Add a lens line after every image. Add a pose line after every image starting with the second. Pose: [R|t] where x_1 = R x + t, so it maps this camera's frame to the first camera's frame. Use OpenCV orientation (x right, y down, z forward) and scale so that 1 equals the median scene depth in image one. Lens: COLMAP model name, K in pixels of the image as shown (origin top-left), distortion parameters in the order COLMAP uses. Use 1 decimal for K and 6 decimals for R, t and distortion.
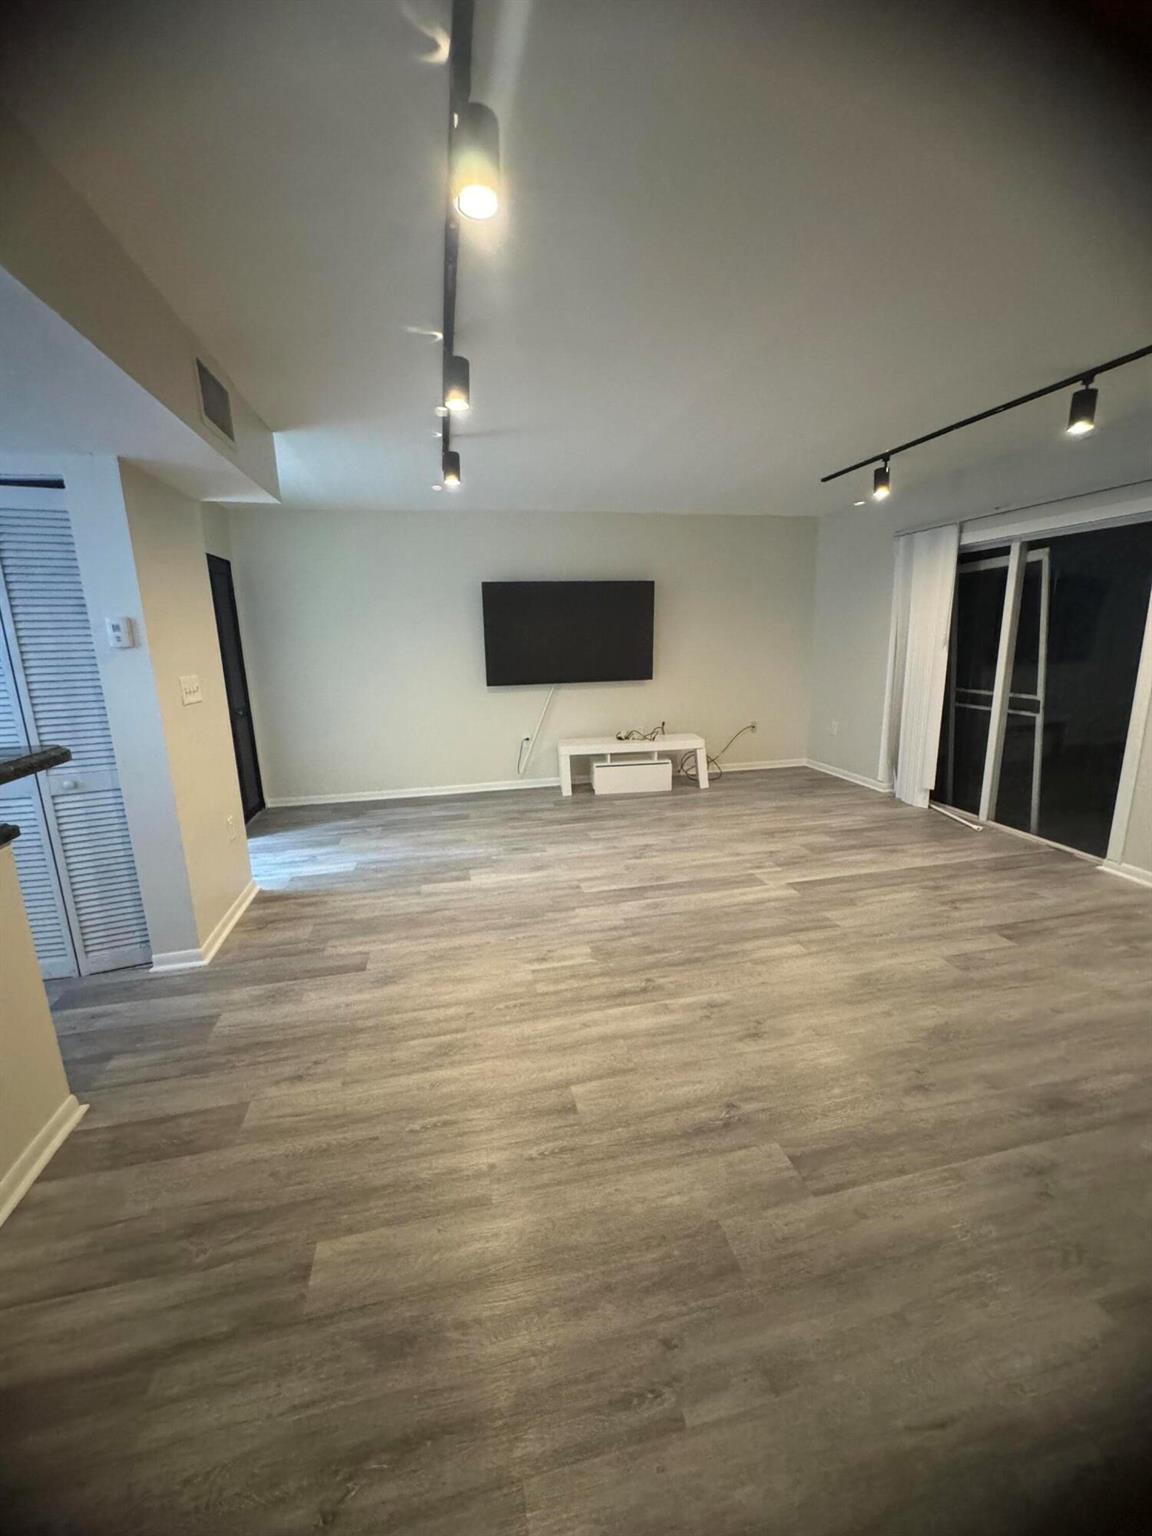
lens RADIAL K [[614.5, 0, 581.7], [0, 614.5, 783.5], [0, 0, 1]] dist [-0.003039, -0.000593]
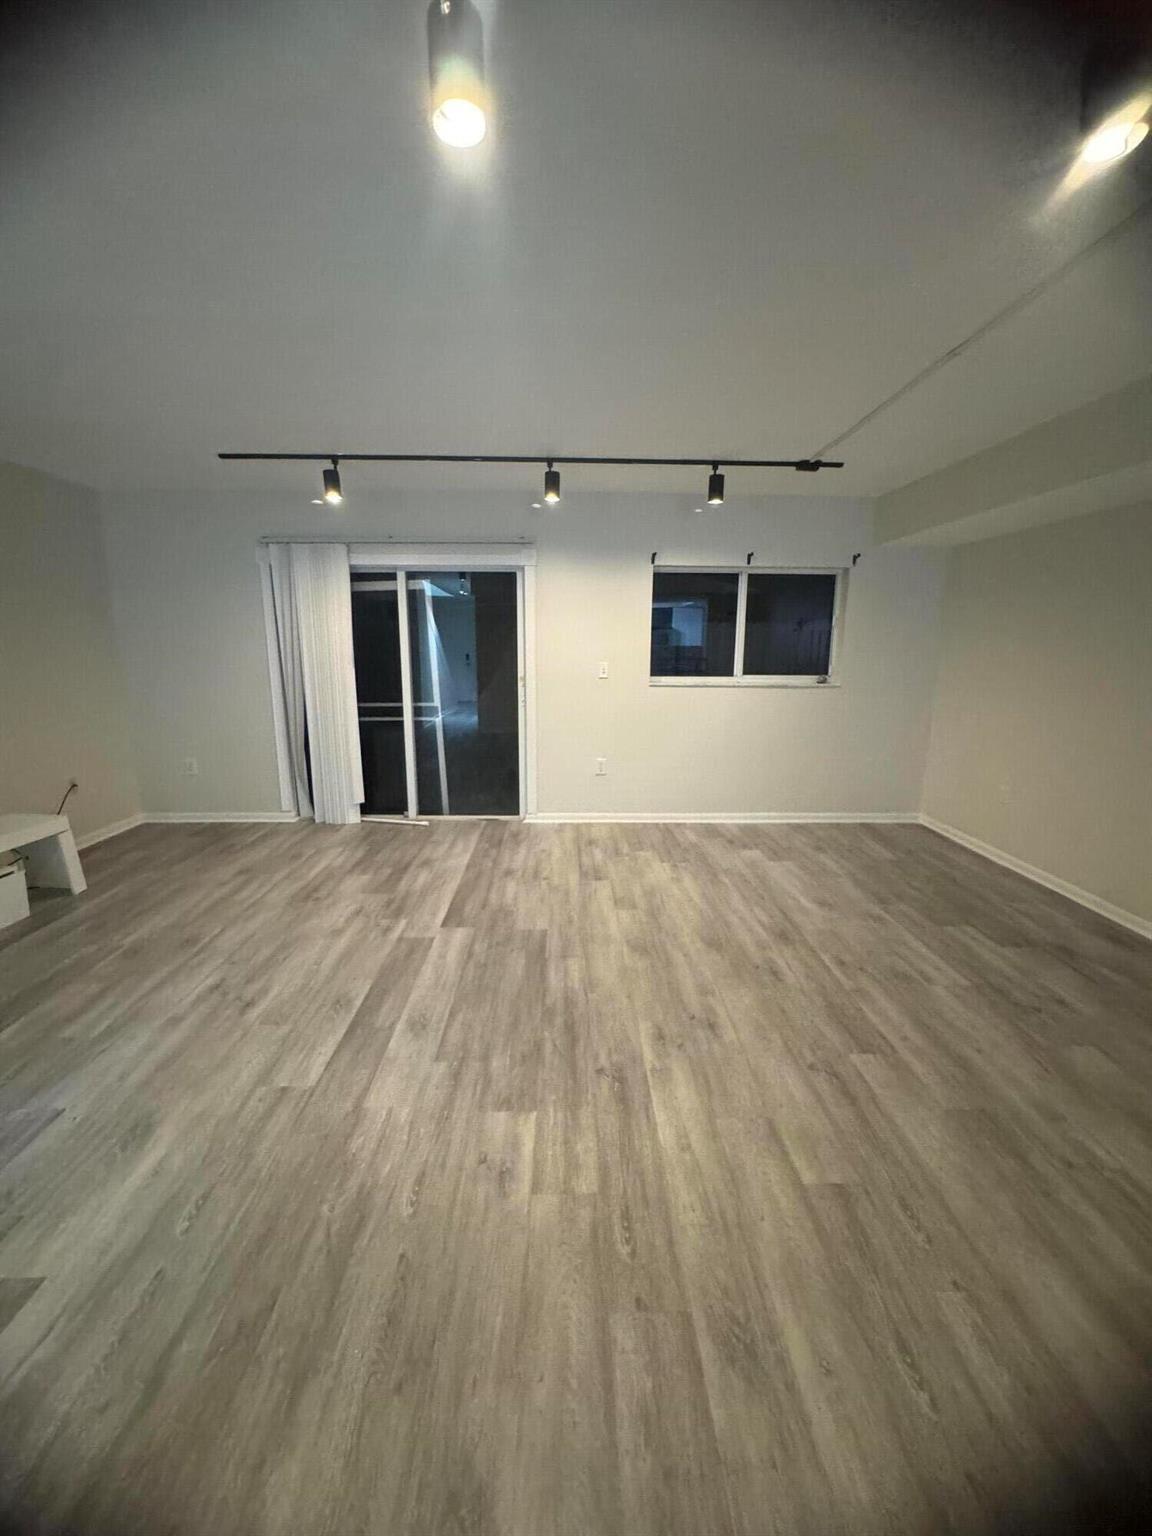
lens RADIAL K [[614.5, 0, 567.7], [0, 614.5, 781.3], [0, 0, 1]] dist [-0.003039, -0.000593]
pose [[0.201309, -0.190467, 0.960831, -0.415439], [0.223429, 0.963983, 0.144280, -0.119430], [-0.953705, 0.185633, 0.236614, 0.537979]]
